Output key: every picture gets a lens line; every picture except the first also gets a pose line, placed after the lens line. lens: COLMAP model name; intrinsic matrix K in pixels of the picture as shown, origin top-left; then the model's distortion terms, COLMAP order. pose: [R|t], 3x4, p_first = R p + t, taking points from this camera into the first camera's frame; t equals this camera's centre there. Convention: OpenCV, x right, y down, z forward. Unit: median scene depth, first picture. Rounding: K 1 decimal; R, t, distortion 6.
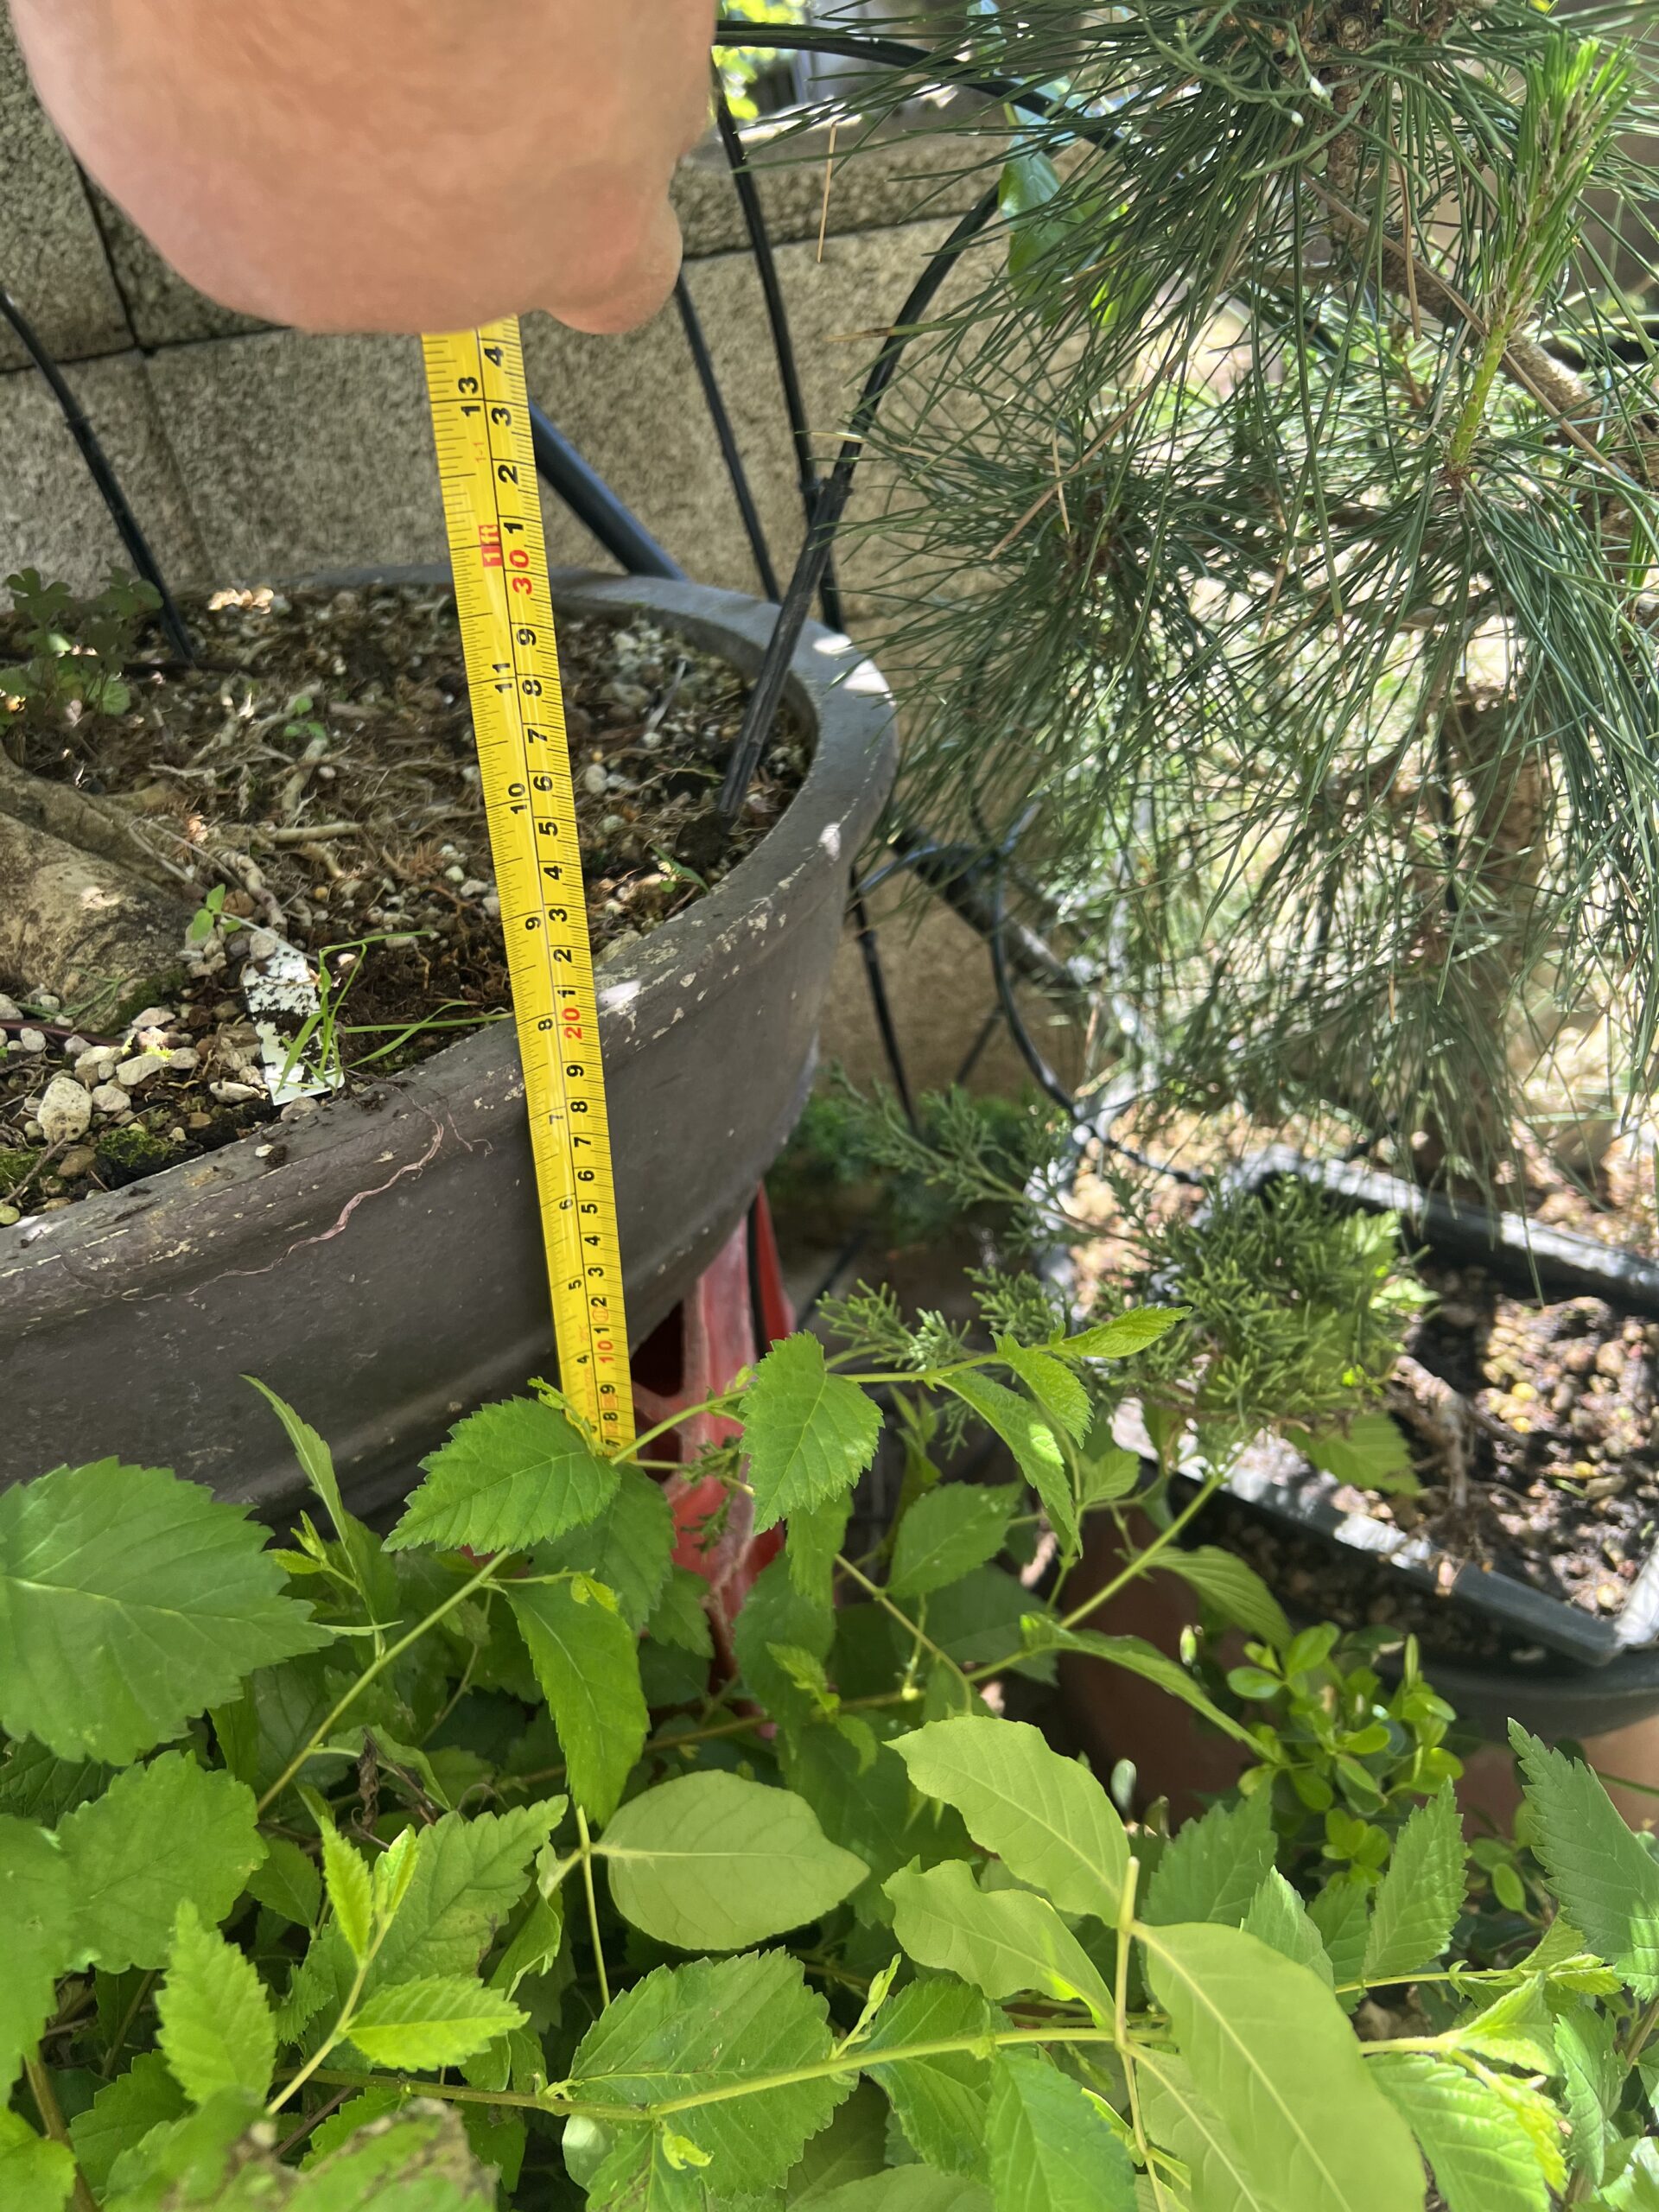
lens RADIAL K [[1720.3, 0, 830.8], [0, 1720.3, 1109.9], [0, 0, 1]] dist [0.009556, 0.002208]
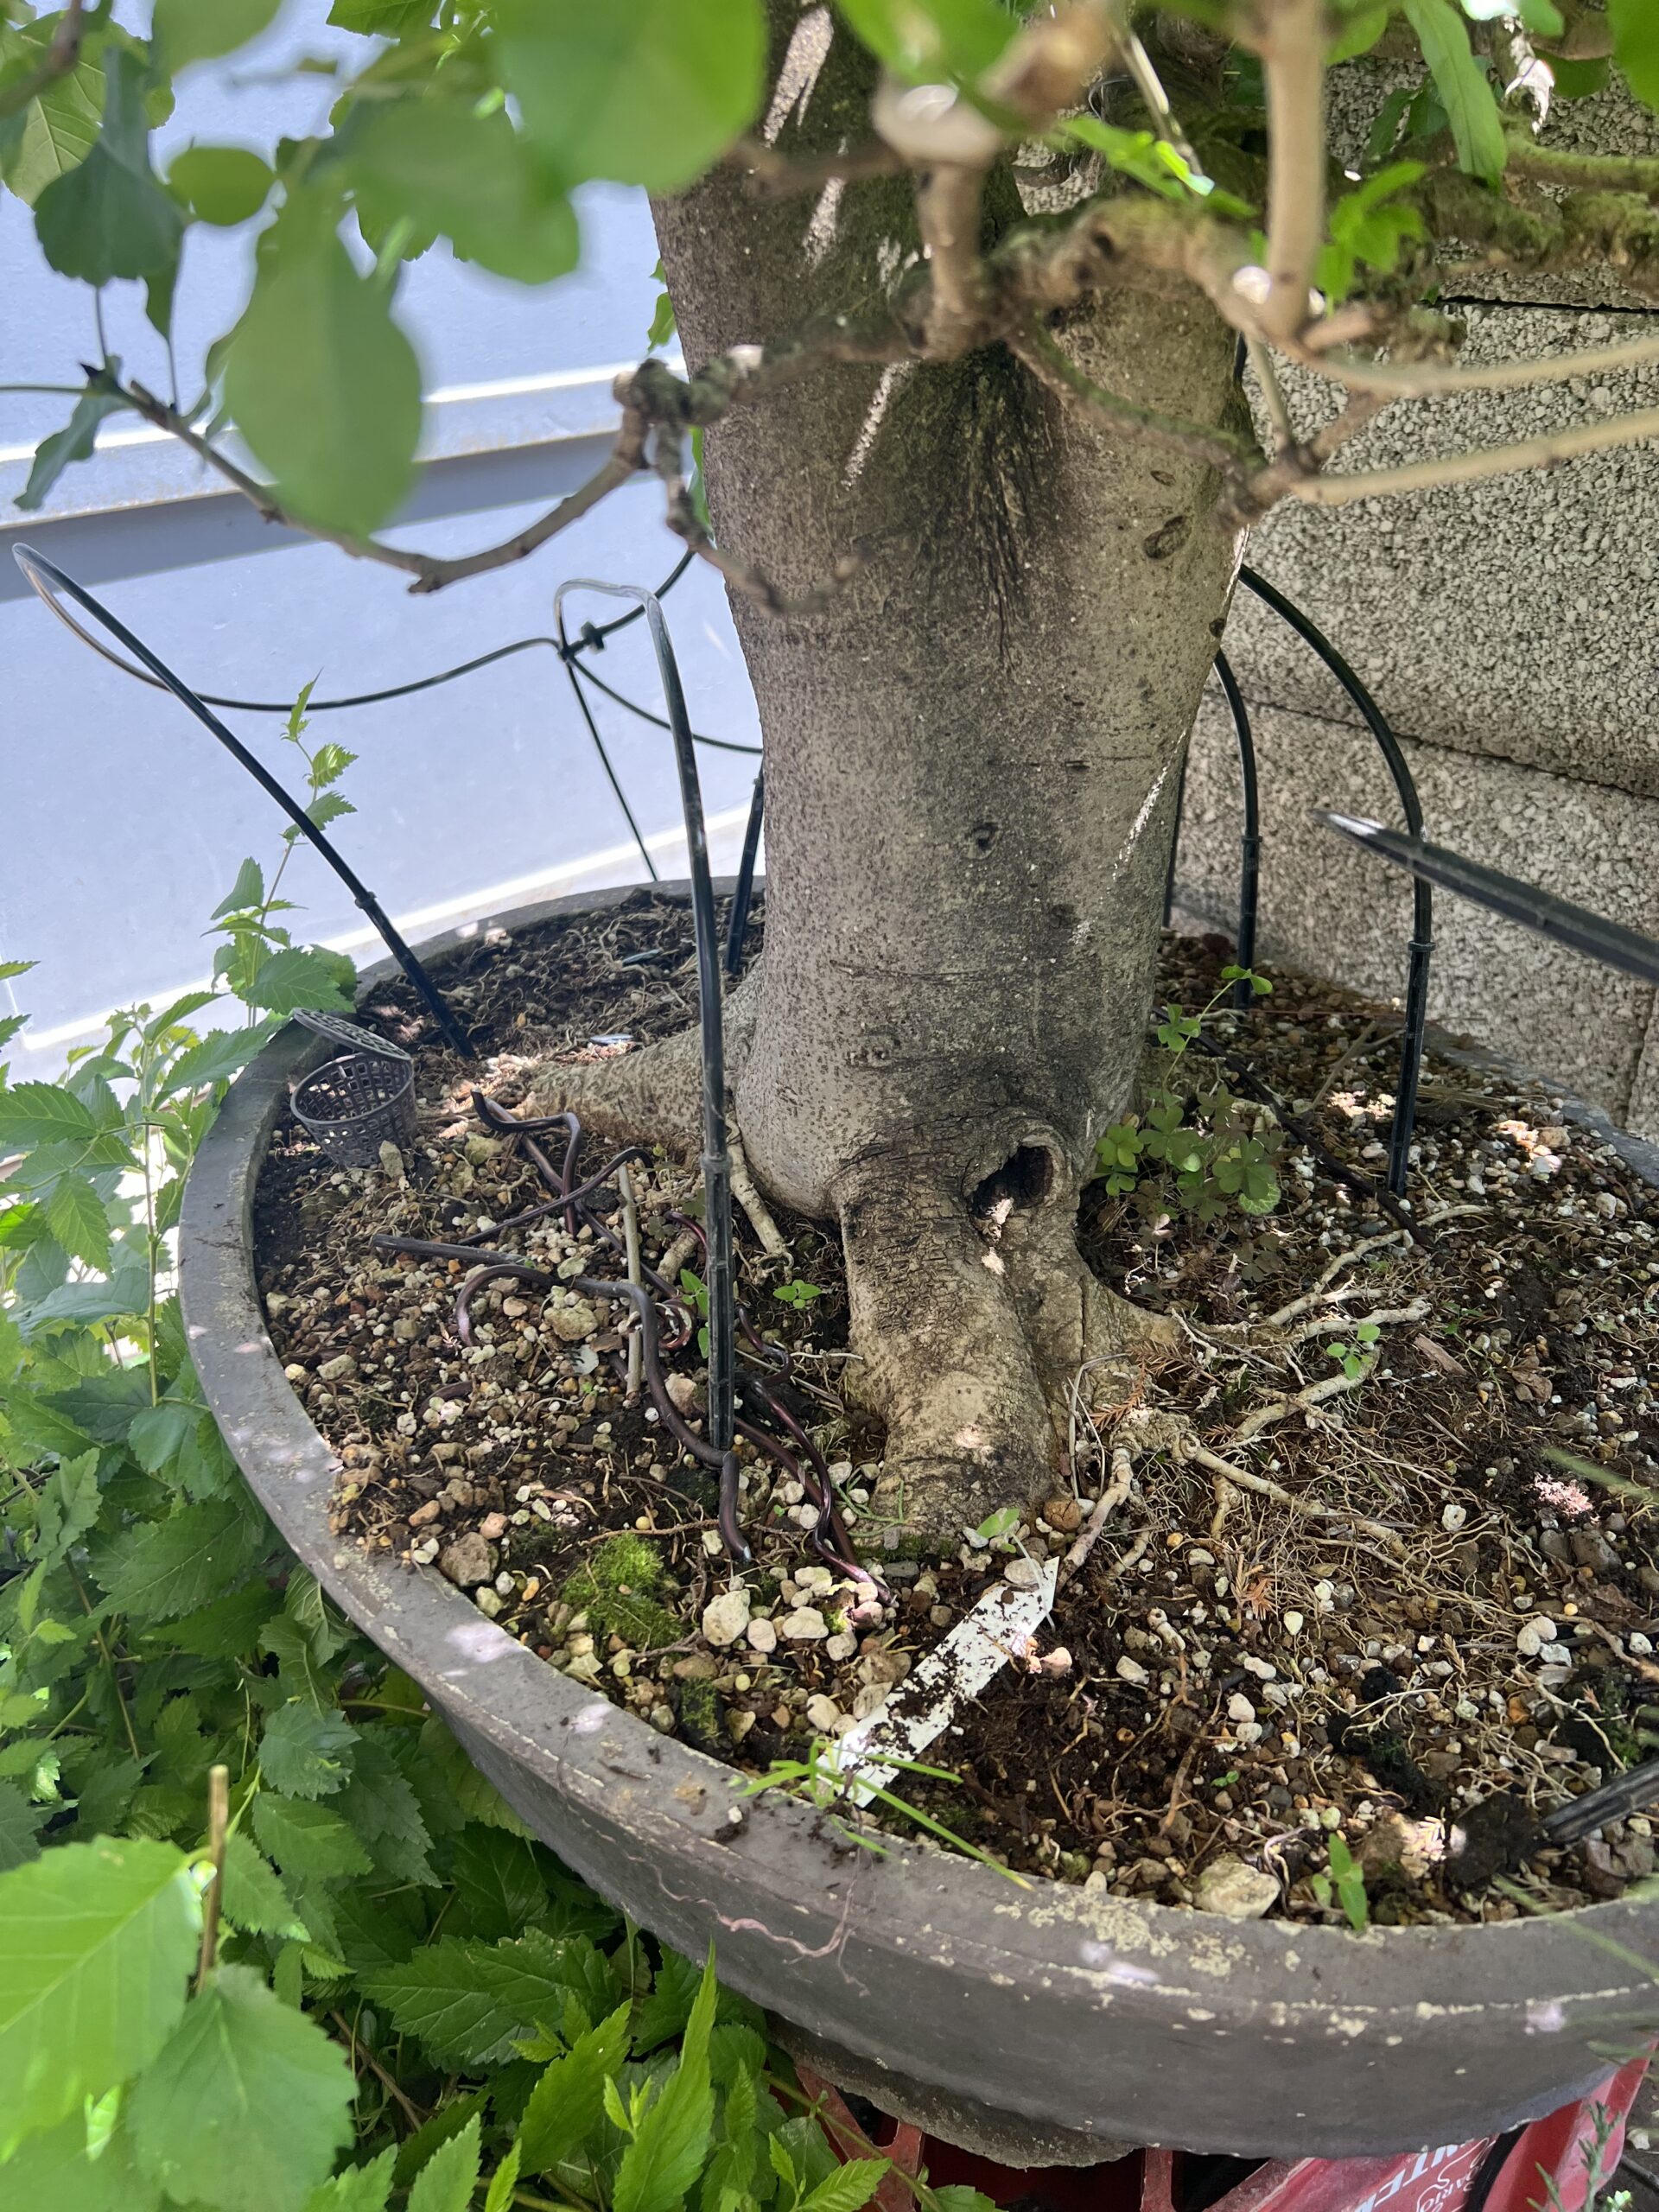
lens RADIAL K [[1674.9, 0, 798.2], [0, 1674.9, 1103.5], [0, 0, 1]] dist [0.059344, -0.159400]
pose [[0.482609, 0.519301, -0.705277, 0.132498], [-0.537330, 0.811461, 0.229799, -0.414730], [0.691640, 0.268063, 0.670654, 0.159695]]
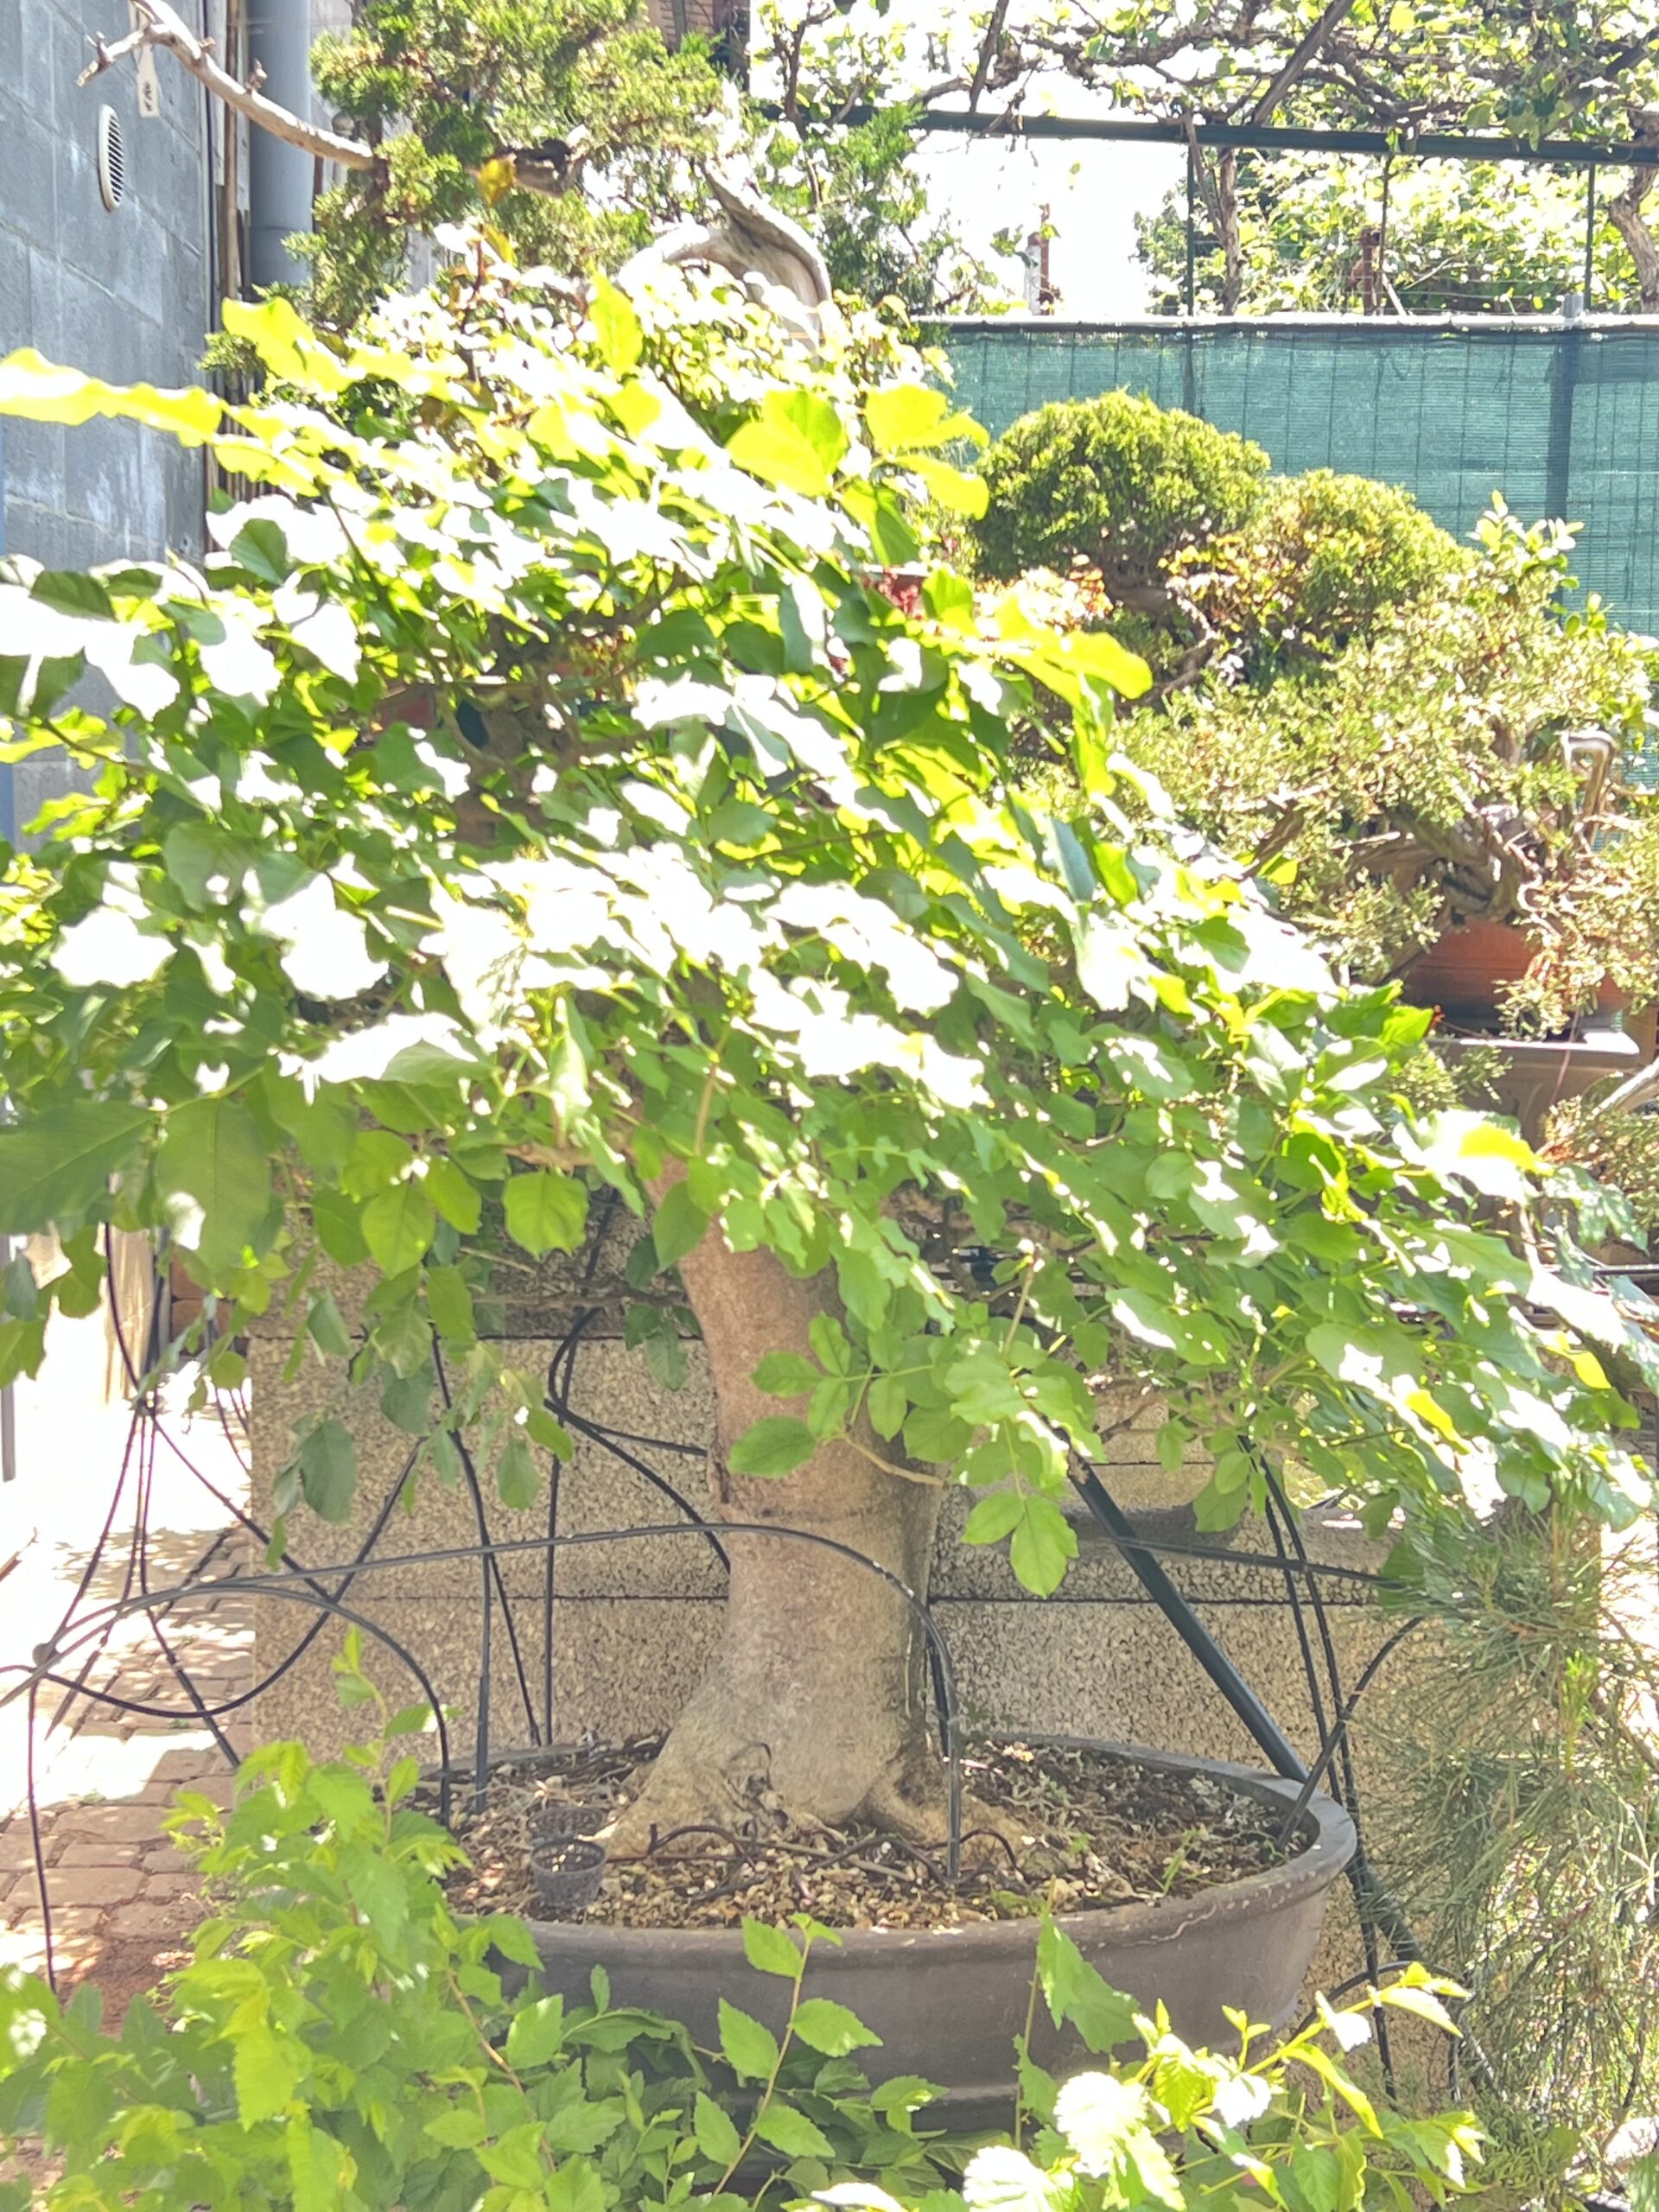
lens RADIAL K [[3700.1, 0, 863.4], [0, 3700.1, 1112.1], [0, 0, 1]] dist [0.240578, -0.769904]
pose [[0.991930, 0.124645, -0.023194, -0.572438], [-0.118873, 0.850729, -0.511986, 1.479801], [-0.044084, 0.510611, 0.858681, -3.422184]]
